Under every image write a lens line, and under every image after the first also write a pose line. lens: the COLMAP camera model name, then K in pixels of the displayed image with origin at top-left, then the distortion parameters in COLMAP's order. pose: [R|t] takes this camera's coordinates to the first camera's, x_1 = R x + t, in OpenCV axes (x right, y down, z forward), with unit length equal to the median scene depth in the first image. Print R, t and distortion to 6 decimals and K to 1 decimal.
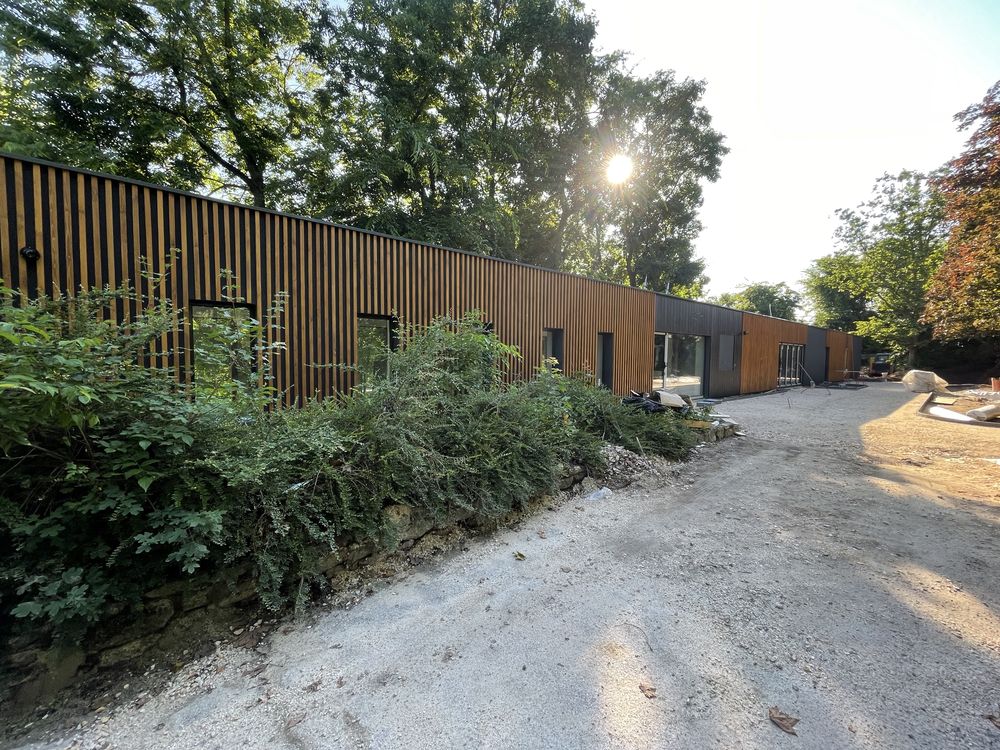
lens RADIAL K [[404.3, 0, 497.2], [0, 404.3, 382.2], [0, 0, 1]] dist [-0.000366, 0.000209]
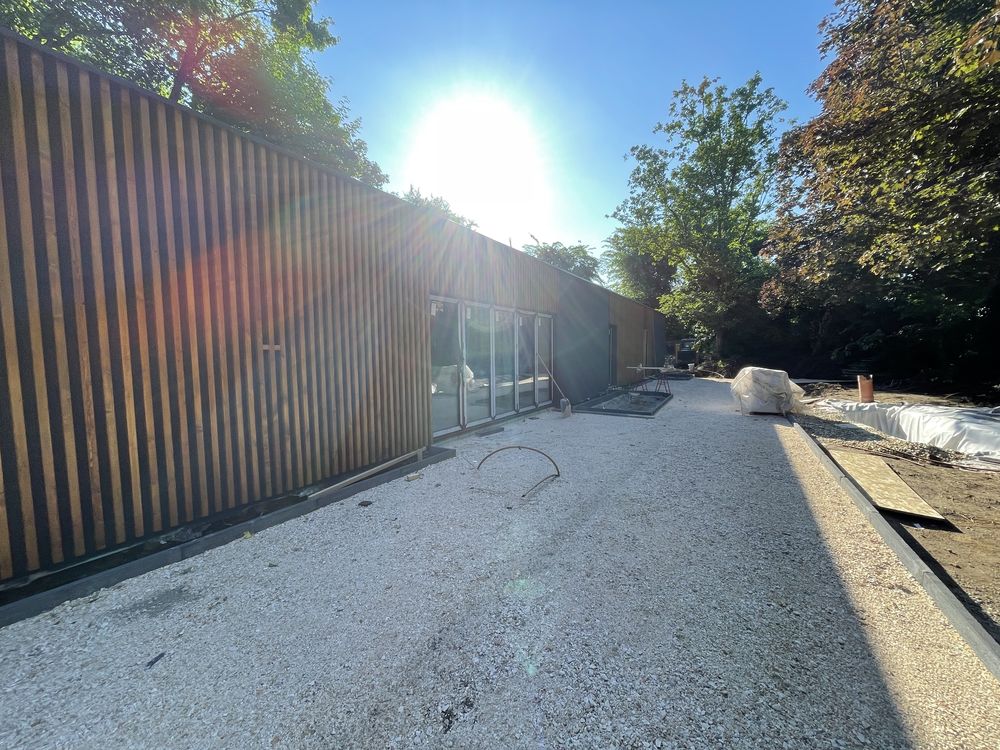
lens RADIAL K [[404.3, 0, 501.2], [0, 404.3, 377.1], [0, 0, 1]] dist [-0.000366, 0.000209]
pose [[0.943952, -0.040140, 0.327634, 0.553323], [0.038016, 0.999194, 0.012887, -0.031505], [-0.327887, 0.000290, 0.944717, 0.595502]]
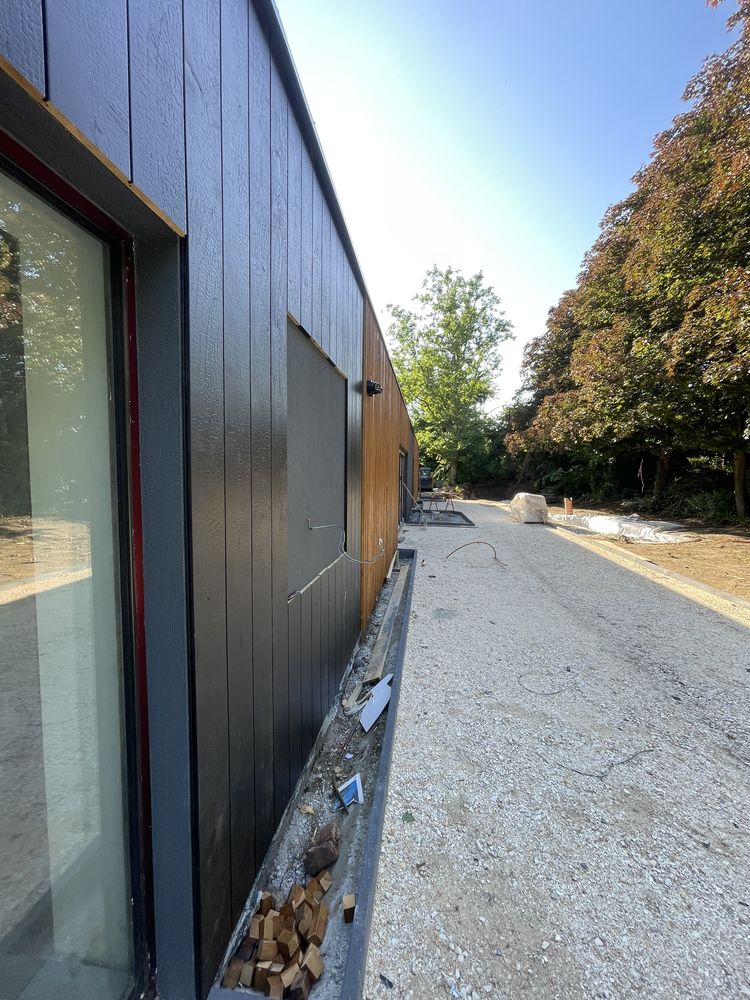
lens RADIAL K [[404.3, 0, 384.6], [0, 404.3, 500.2], [0, 0, 1]] dist [-0.000366, 0.000209]
pose [[0.719842, -0.045162, 0.692667, 0.323595], [0.033655, 0.998978, 0.030157, -0.042487], [-0.693321, 0.001603, 0.720627, 0.592157]]
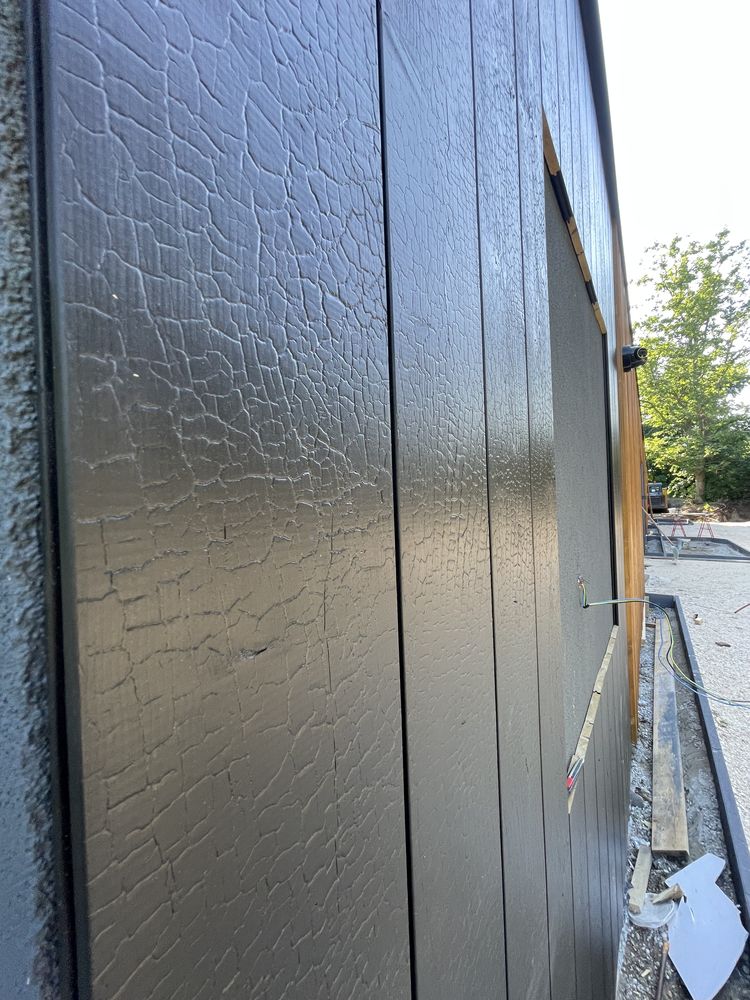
lens RADIAL K [[404.3, 0, 379.3], [0, 404.3, 498.7], [0, 0, 1]] dist [-0.000366, 0.000209]
pose [[0.958955, -0.041543, 0.280497, 0.343379], [0.060252, 0.996473, -0.058405, -0.044498], [-0.277082, 0.072908, 0.958076, 0.638372]]
